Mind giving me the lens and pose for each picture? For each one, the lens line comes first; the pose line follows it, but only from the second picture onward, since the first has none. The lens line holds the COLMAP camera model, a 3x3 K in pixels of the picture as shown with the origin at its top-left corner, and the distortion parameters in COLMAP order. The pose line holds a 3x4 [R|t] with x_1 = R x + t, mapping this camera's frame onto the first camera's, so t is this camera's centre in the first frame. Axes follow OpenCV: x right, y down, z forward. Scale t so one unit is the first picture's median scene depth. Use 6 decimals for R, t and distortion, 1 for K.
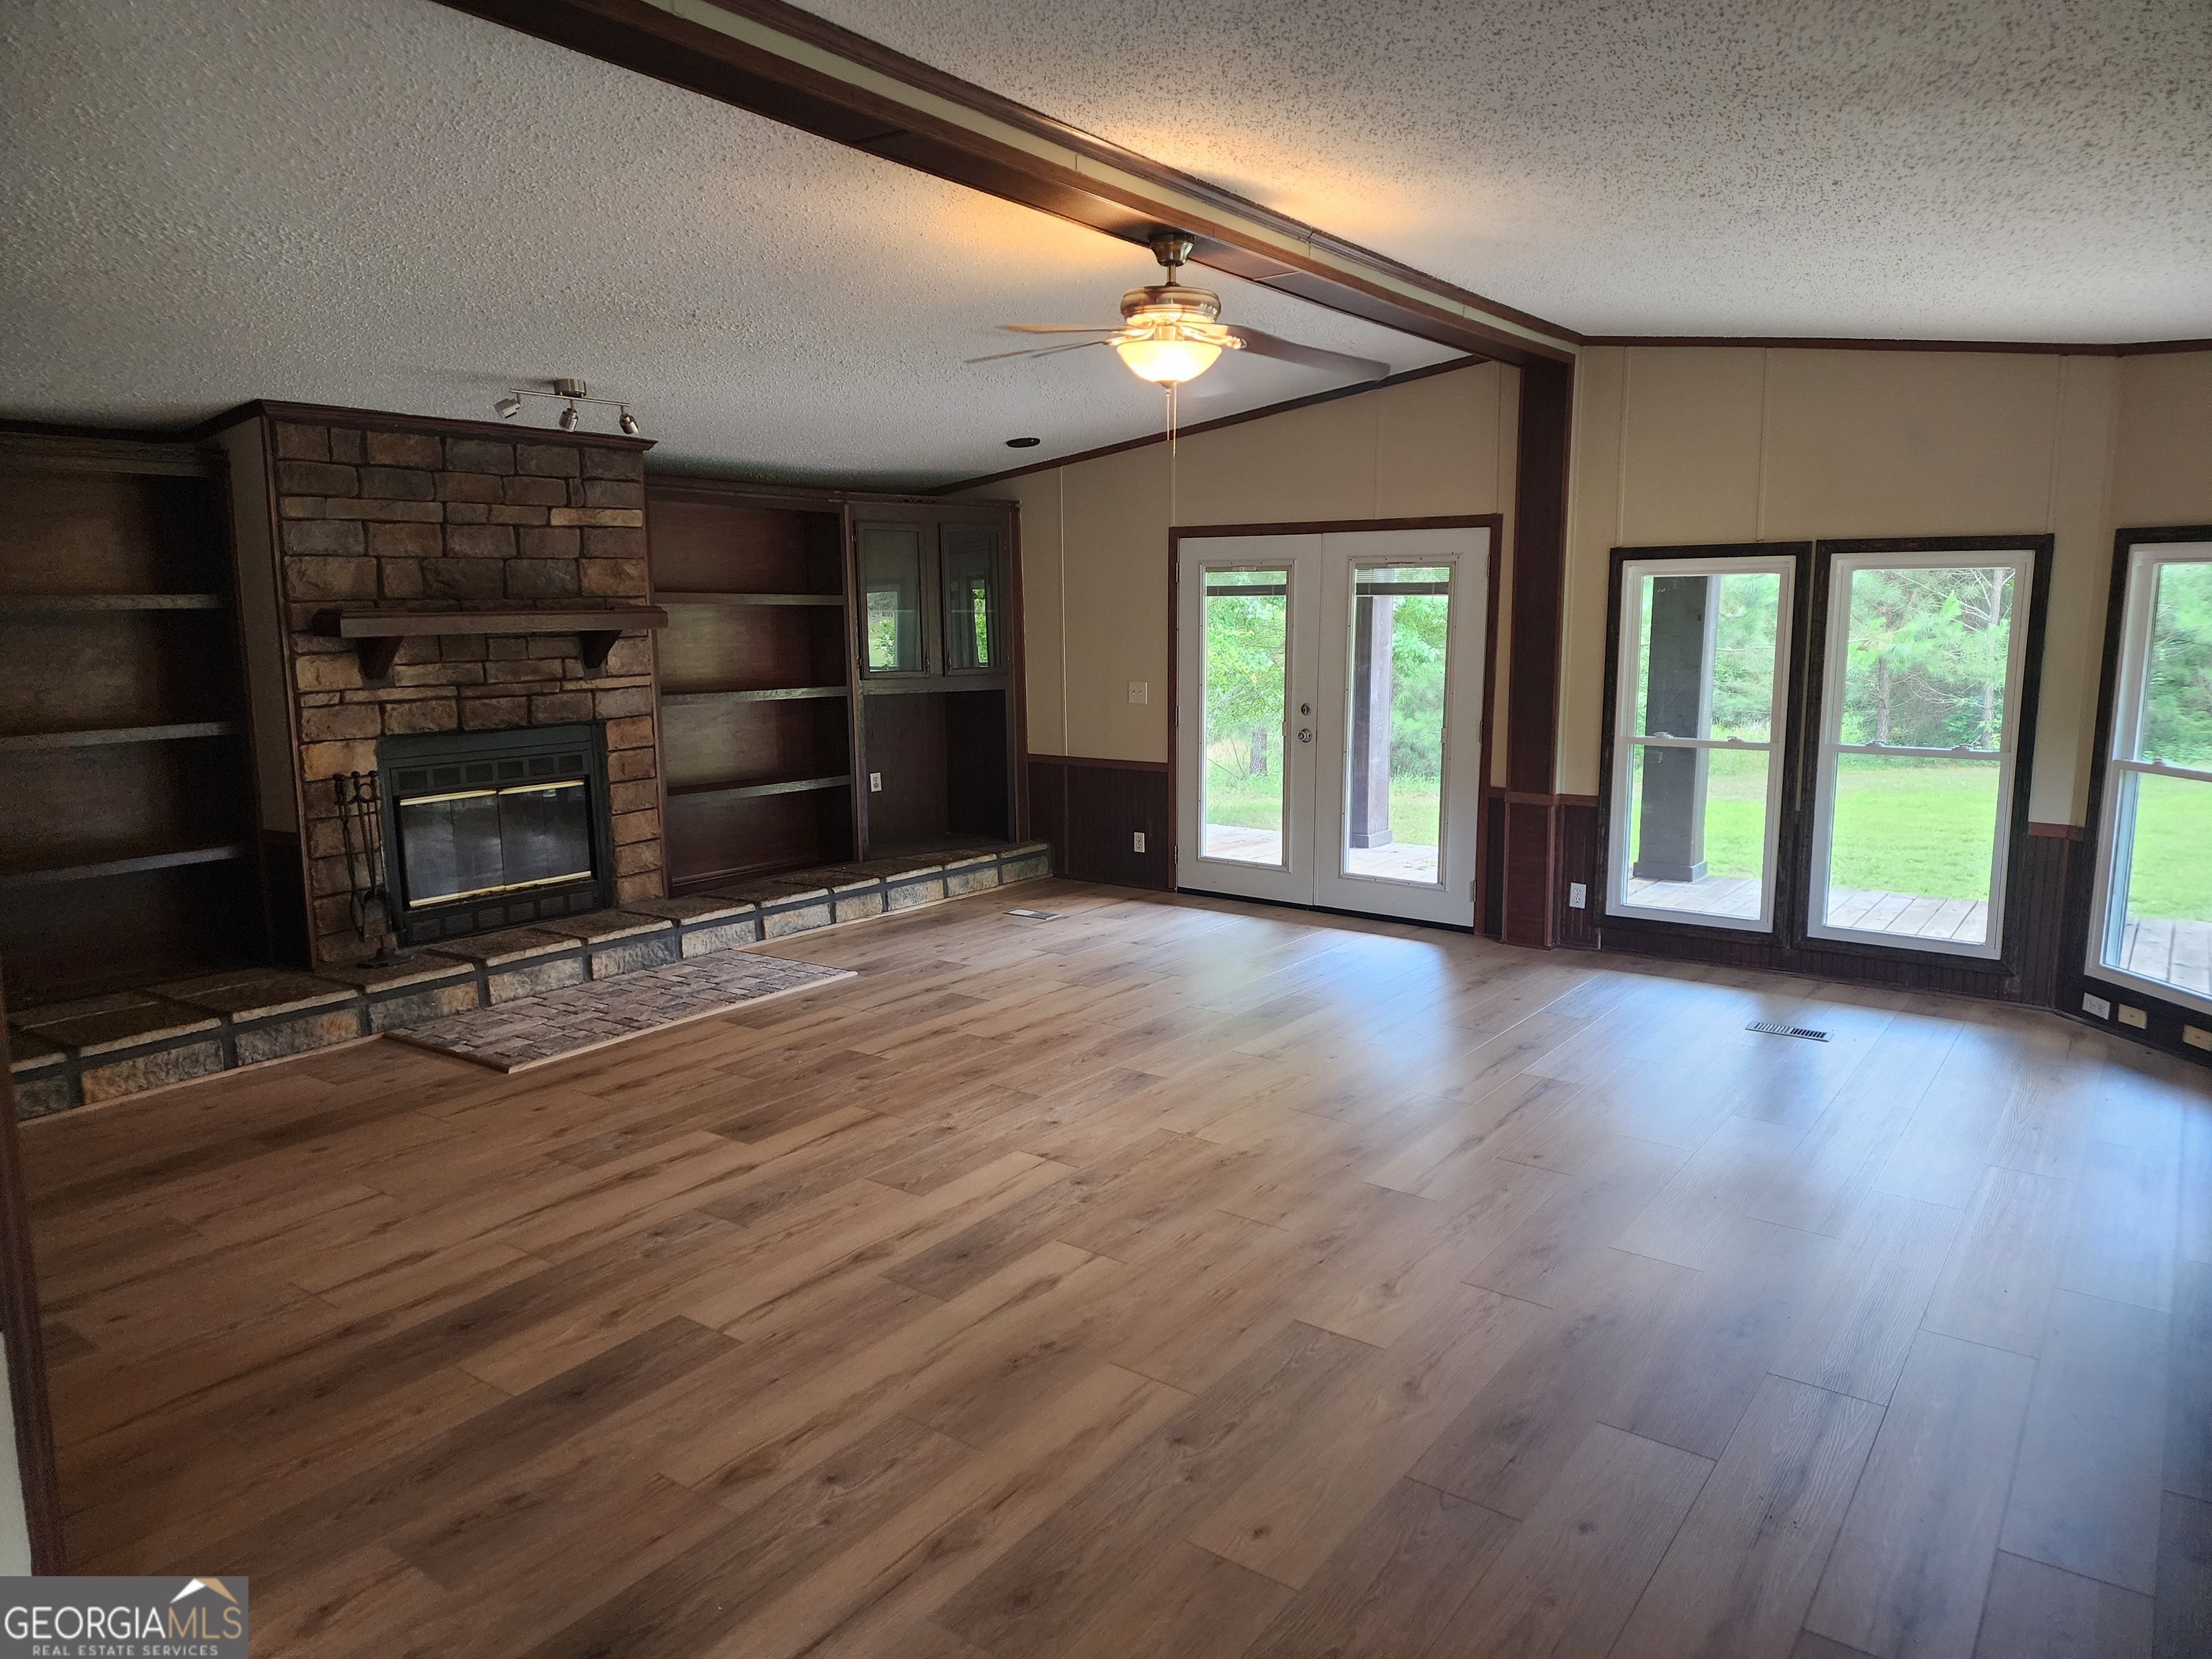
lens RADIAL K [[1486.2, 0, 1111.1], [0, 1486.2, 832.9], [0, 0, 1]] dist [0.082262, -0.002980]
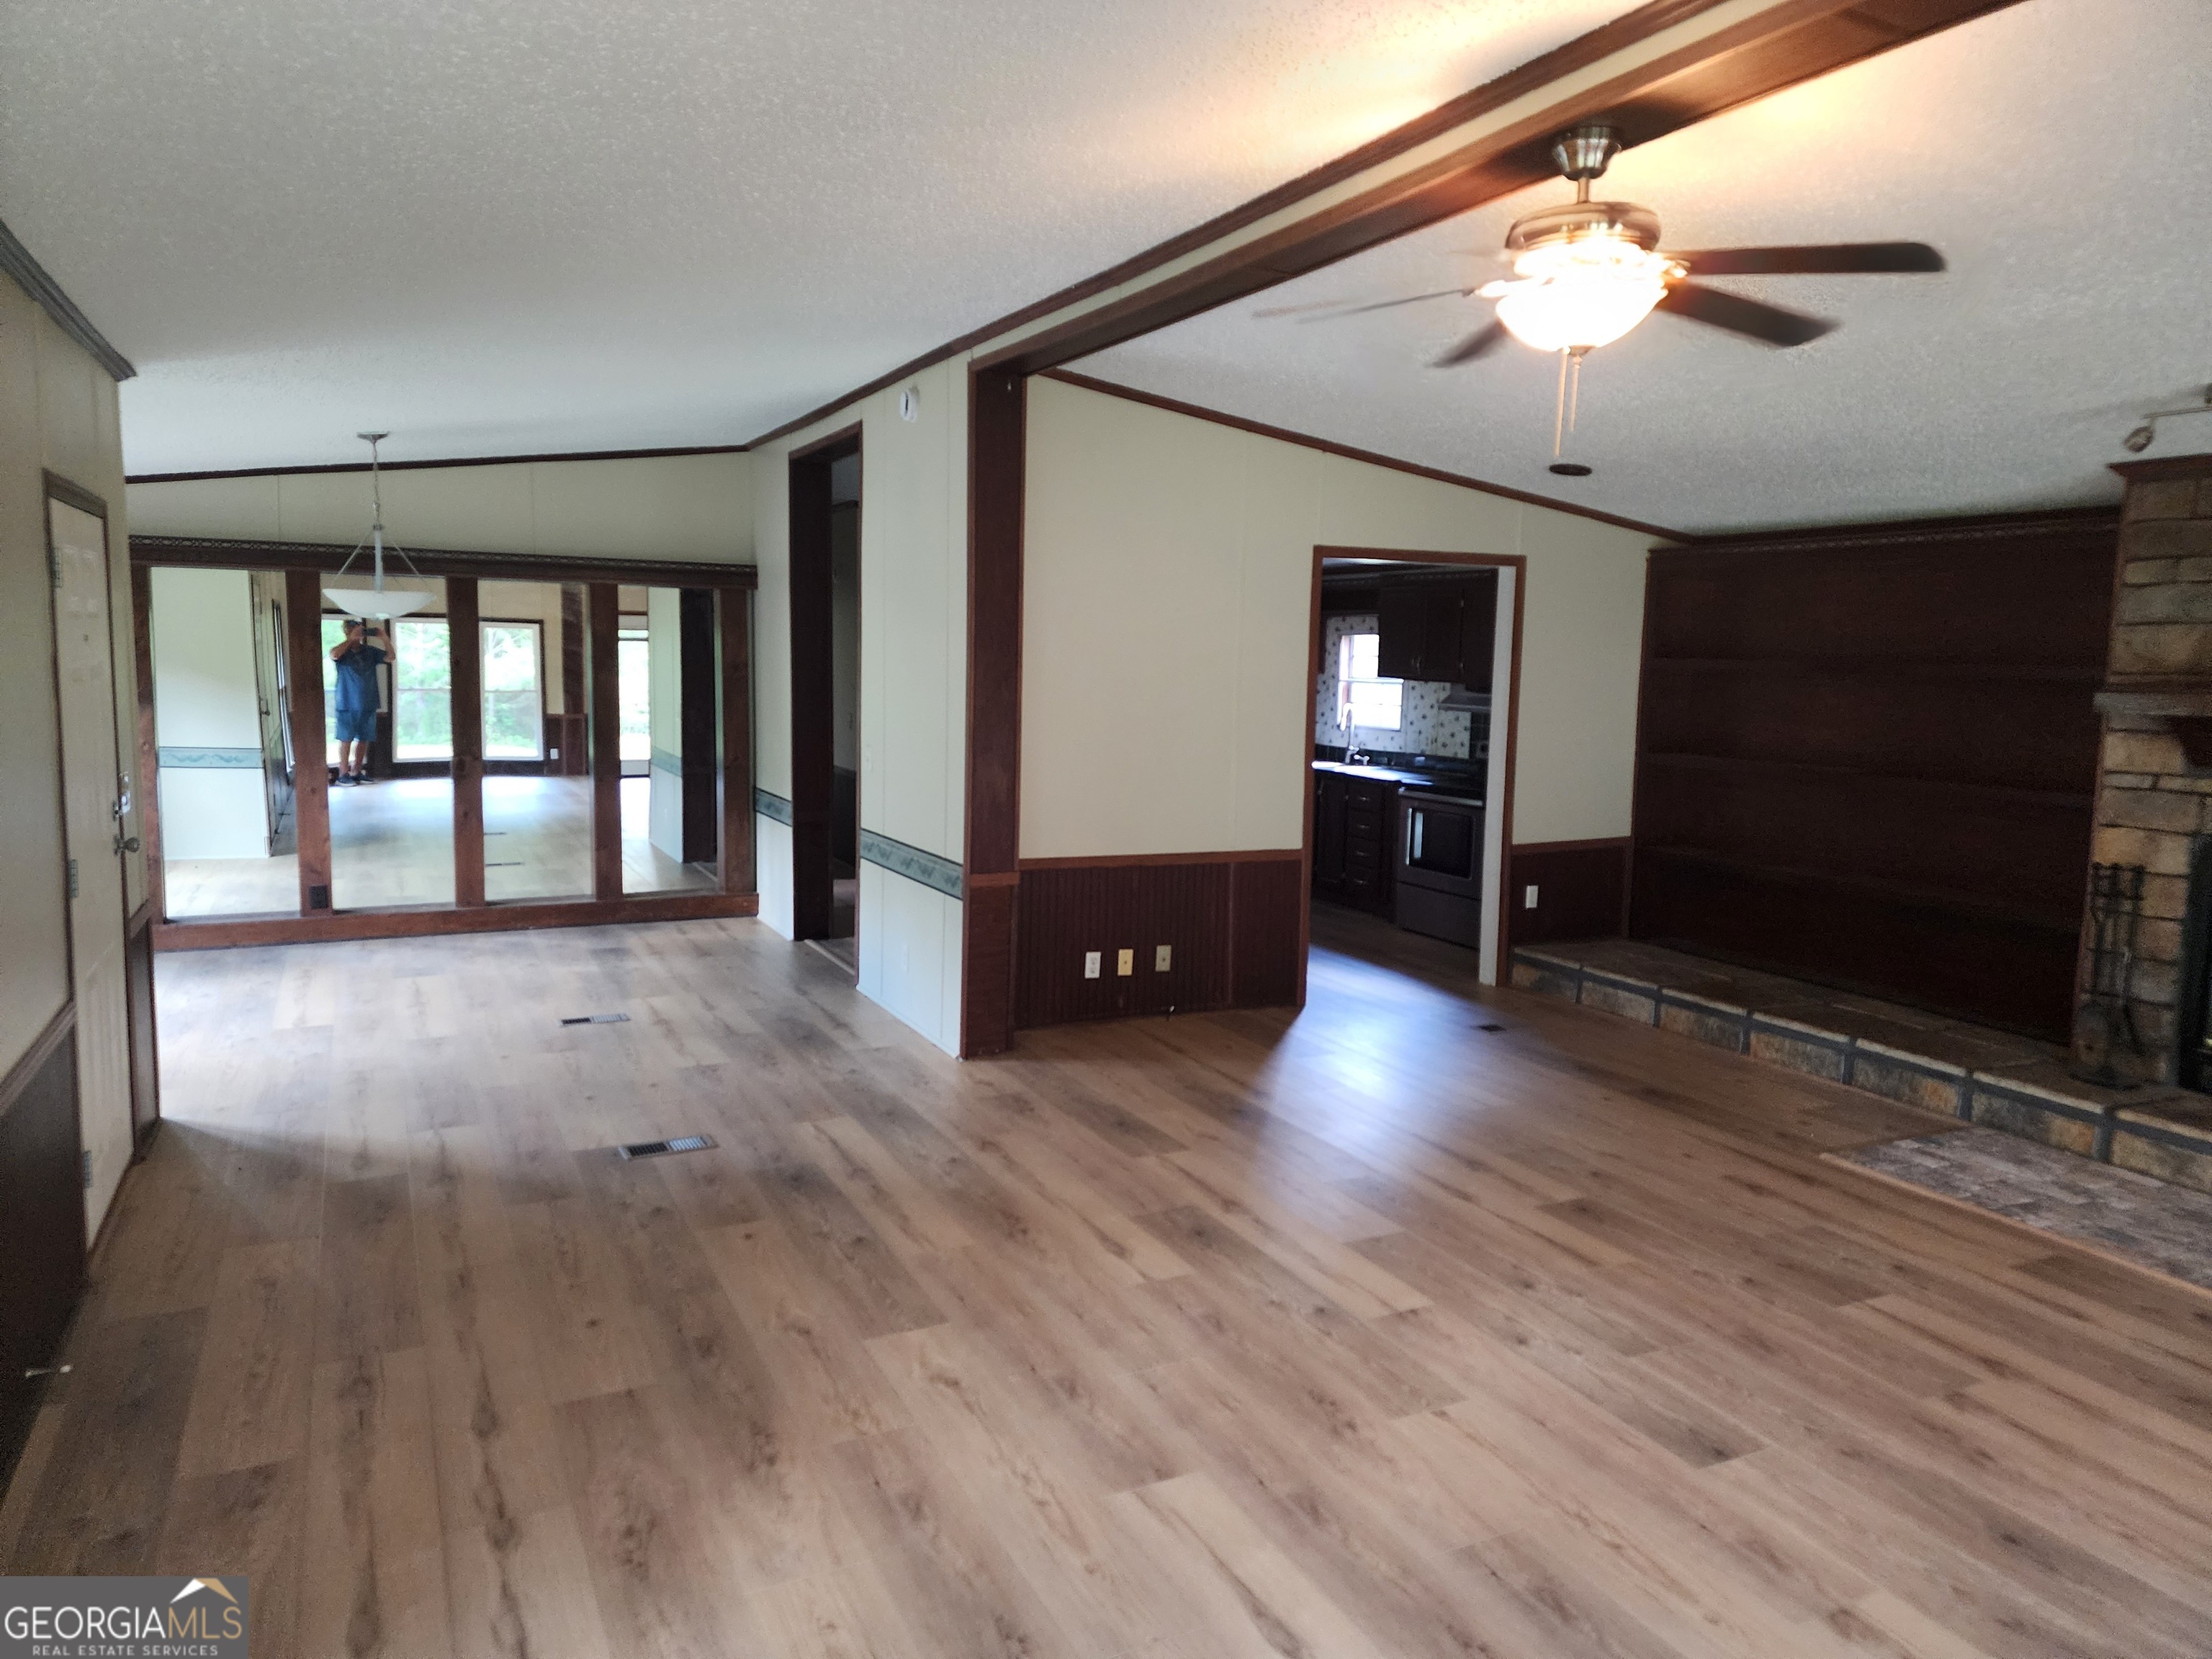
lens RADIAL K [[1486.2, 0, 1111.1], [0, 1486.2, 832.9], [0, 0, 1]] dist [0.082262, -0.002980]
pose [[-0.472693, 0.100587, -0.875468, 0.696132], [-0.154996, 0.968487, 0.194962, -0.172959], [0.867489, 0.227851, -0.442206, 1.070811]]
